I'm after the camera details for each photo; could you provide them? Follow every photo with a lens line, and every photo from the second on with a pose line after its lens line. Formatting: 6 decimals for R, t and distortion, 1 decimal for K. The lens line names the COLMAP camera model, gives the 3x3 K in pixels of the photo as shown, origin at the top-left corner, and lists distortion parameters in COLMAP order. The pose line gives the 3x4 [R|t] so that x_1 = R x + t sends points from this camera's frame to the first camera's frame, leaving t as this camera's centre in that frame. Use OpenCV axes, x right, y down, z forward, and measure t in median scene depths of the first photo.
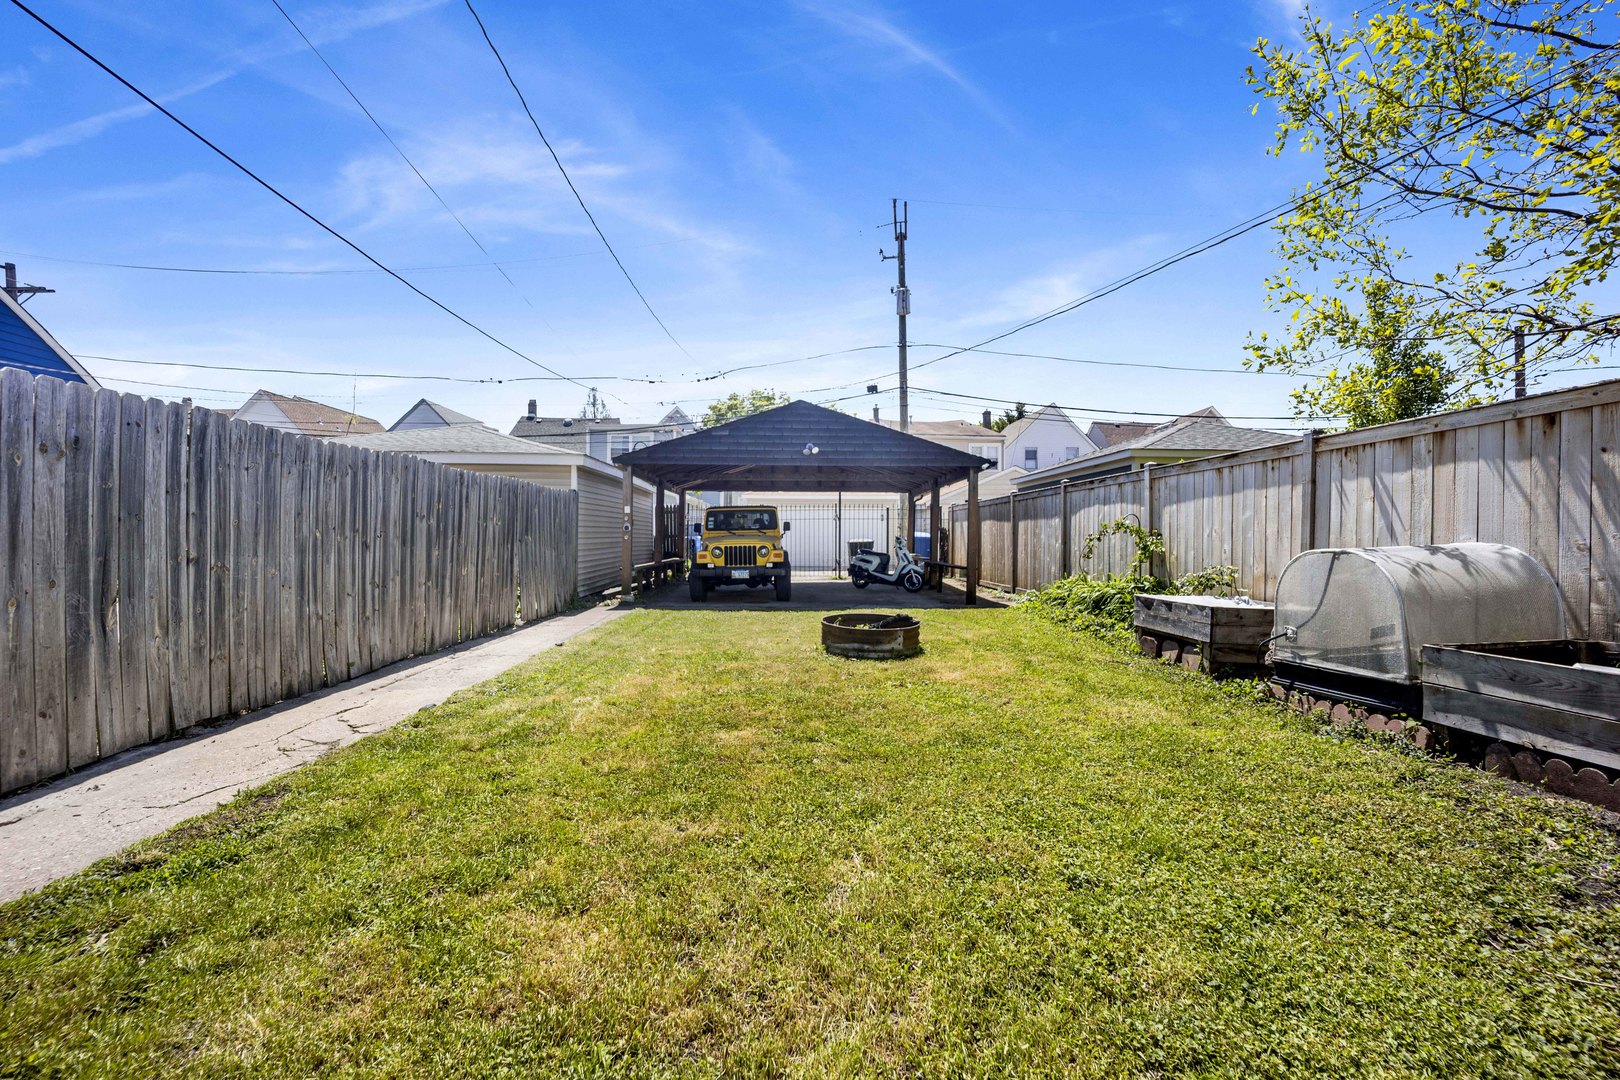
lens RADIAL K [[679.2, 0, 810.0], [0, 679.2, 540.0], [0, 0, 1]] dist [-0.023335, -0.000424]
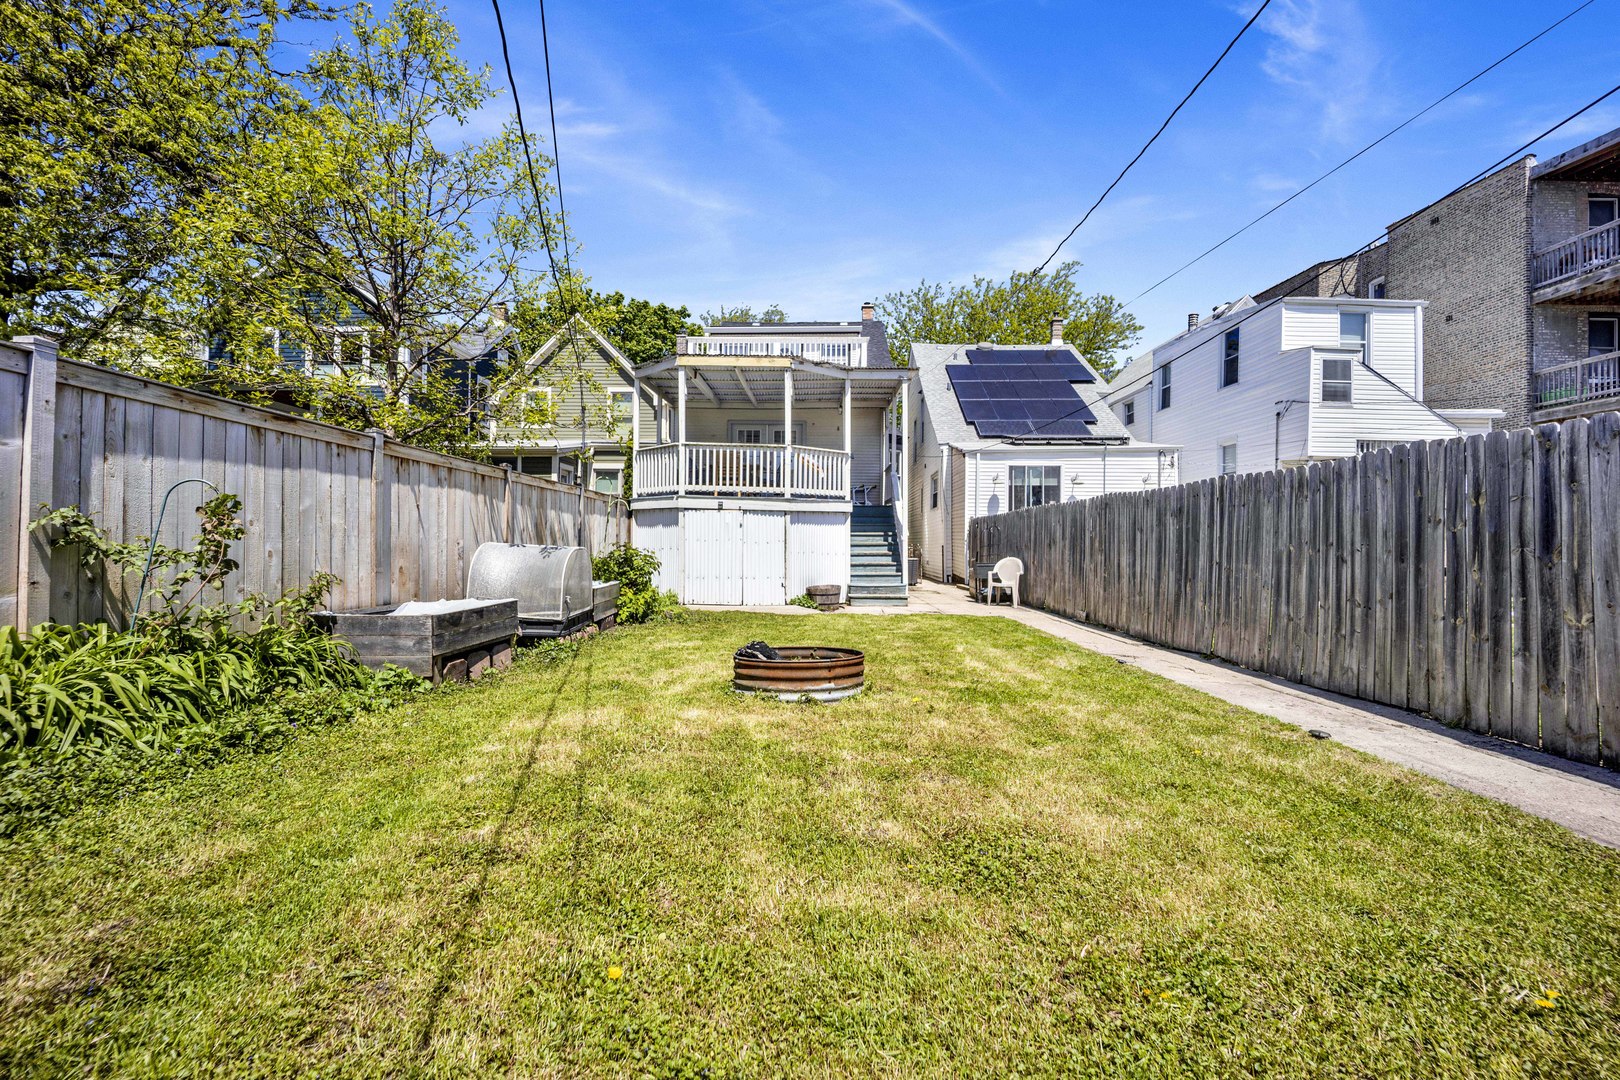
lens RADIAL K [[679.2, 0, 810.0], [0, 679.2, 540.0], [0, 0, 1]] dist [-0.023335, -0.000424]
pose [[-0.998719, -0.015006, 0.048317, 0.046266], [-0.015402, 0.999851, -0.007829, -0.000726], [-0.048193, -0.008563, -0.998801, 1.836721]]
